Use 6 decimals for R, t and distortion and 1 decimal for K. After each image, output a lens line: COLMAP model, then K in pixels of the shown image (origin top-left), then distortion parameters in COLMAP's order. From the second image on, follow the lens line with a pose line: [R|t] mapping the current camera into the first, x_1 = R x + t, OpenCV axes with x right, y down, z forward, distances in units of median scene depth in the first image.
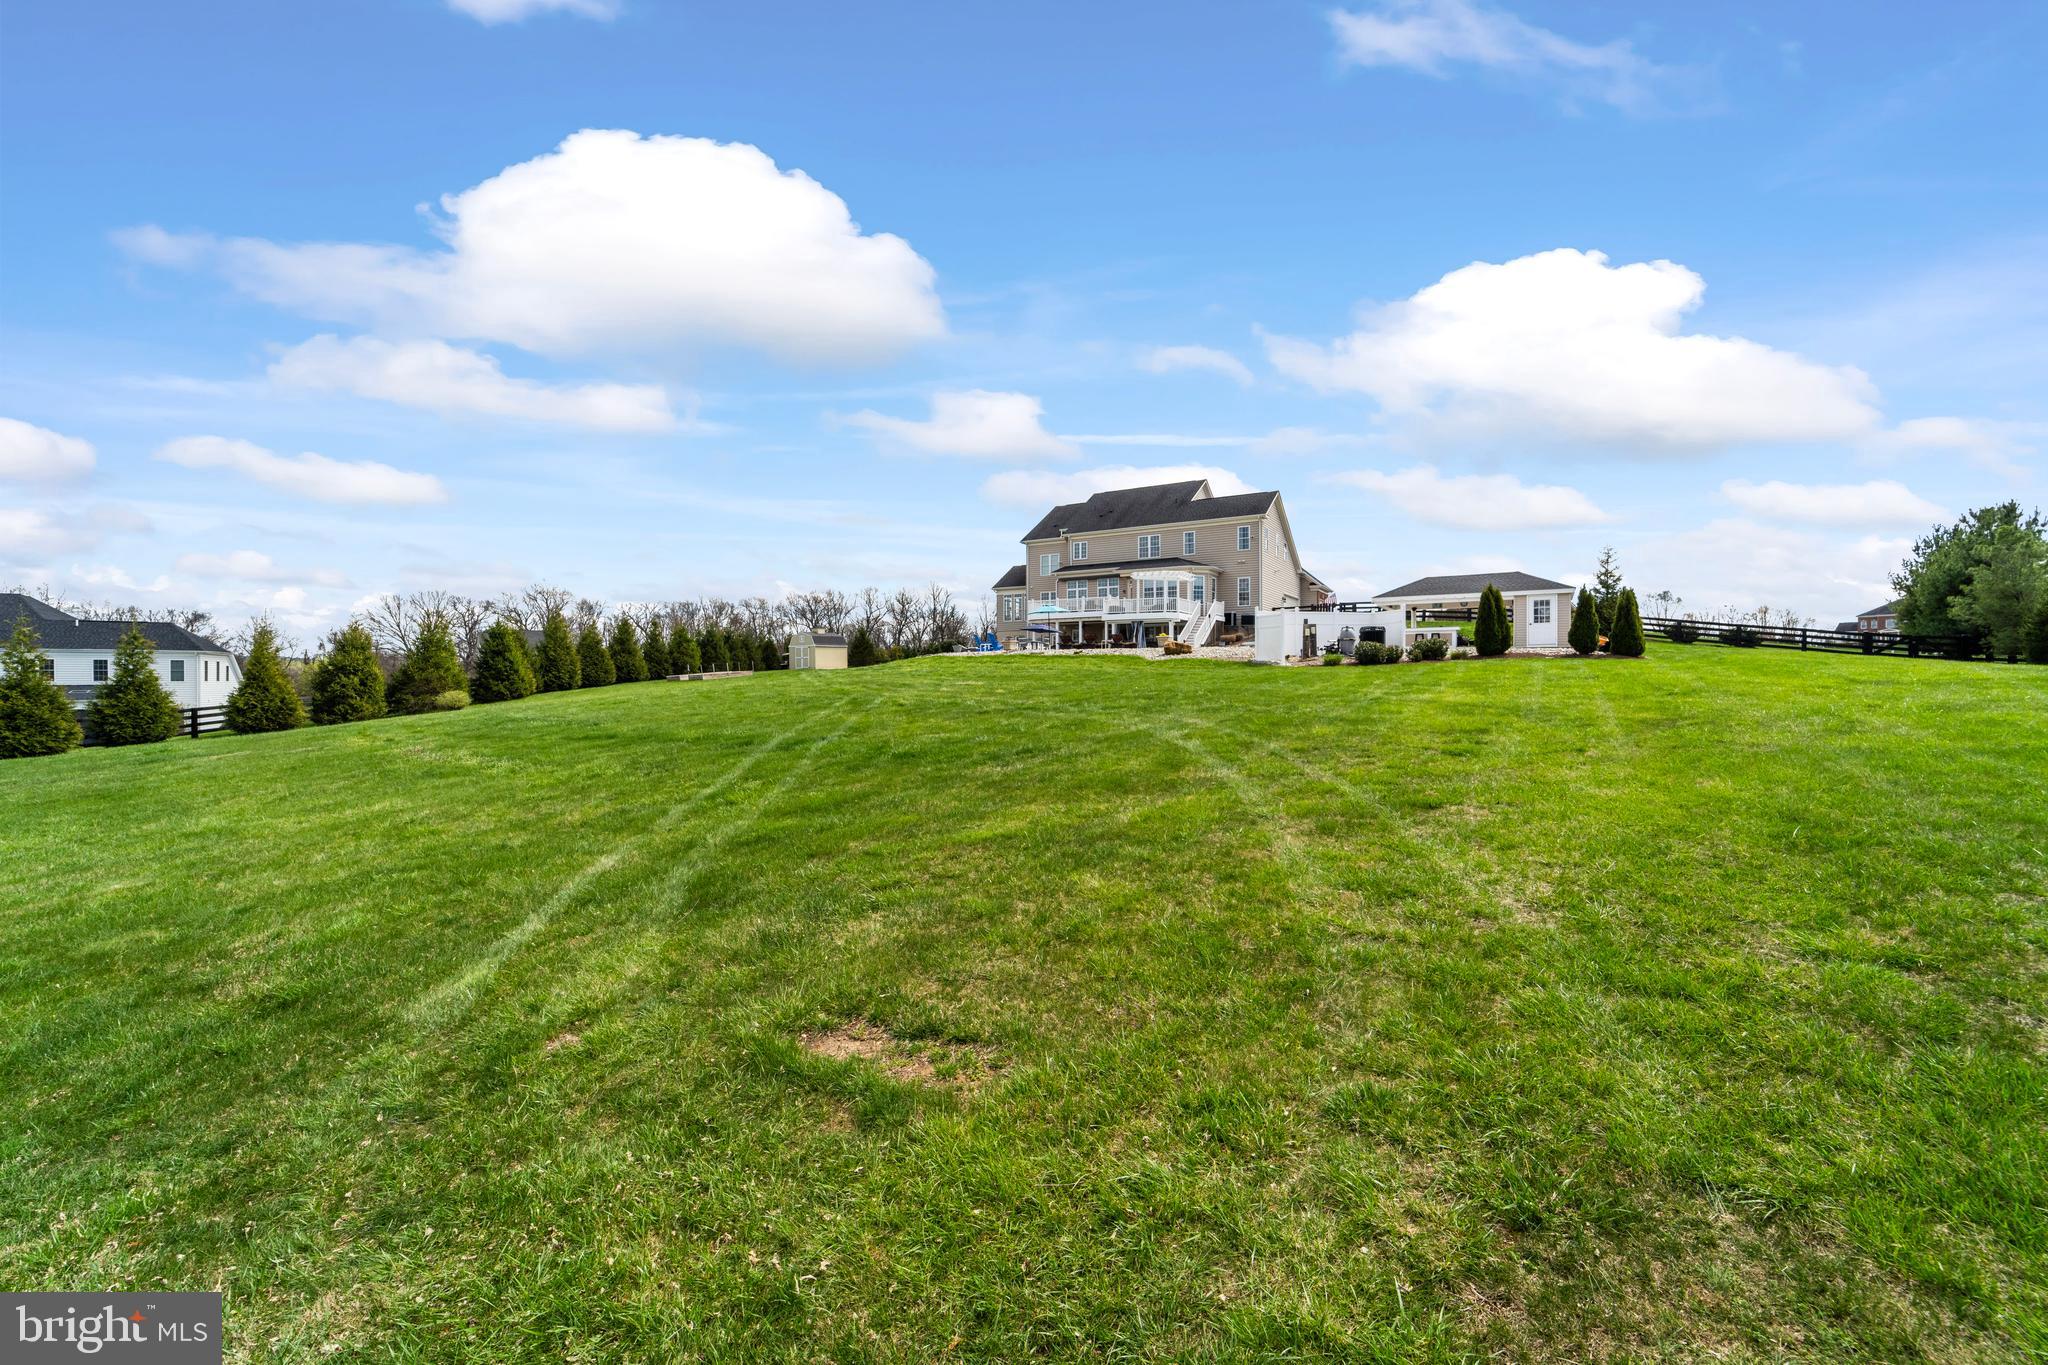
lens RADIAL K [[823.2, 0, 1020.6], [0, 823.2, 674.6], [0, 0, 1]] dist [0.000029, 0.000127]
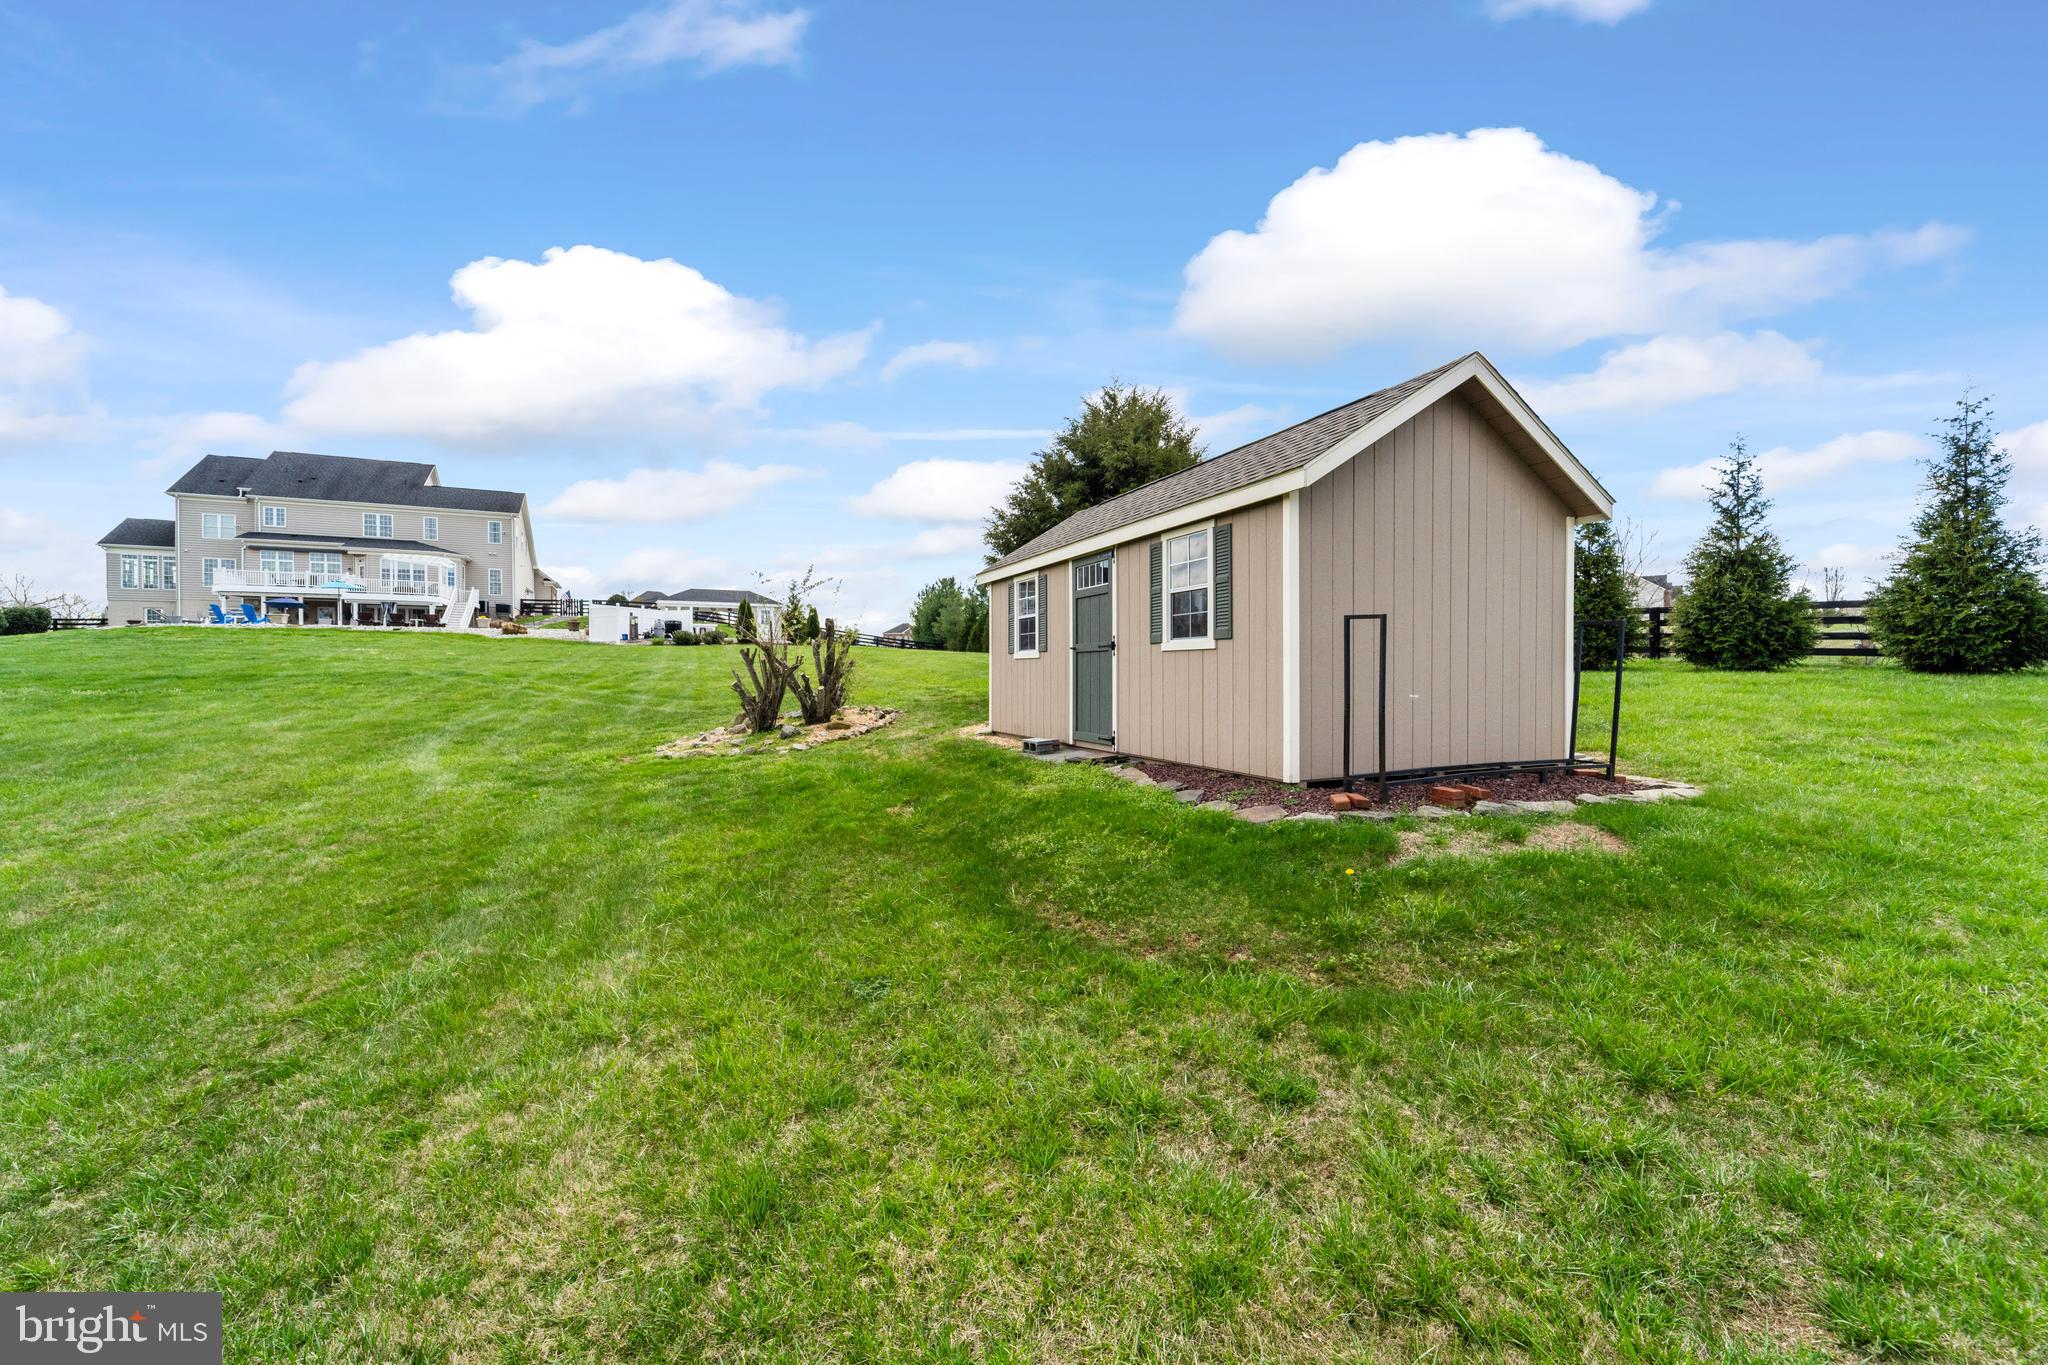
lens RADIAL K [[823.2, 0, 1020.6], [0, 823.2, 674.6], [0, 0, 1]] dist [0.000029, 0.000127]
pose [[0.572105, 0.003657, 0.820172, -0.208189], [-0.003015, 0.999993, -0.002355, 0.019600], [-0.820175, -0.001126, 0.572111, -0.170325]]
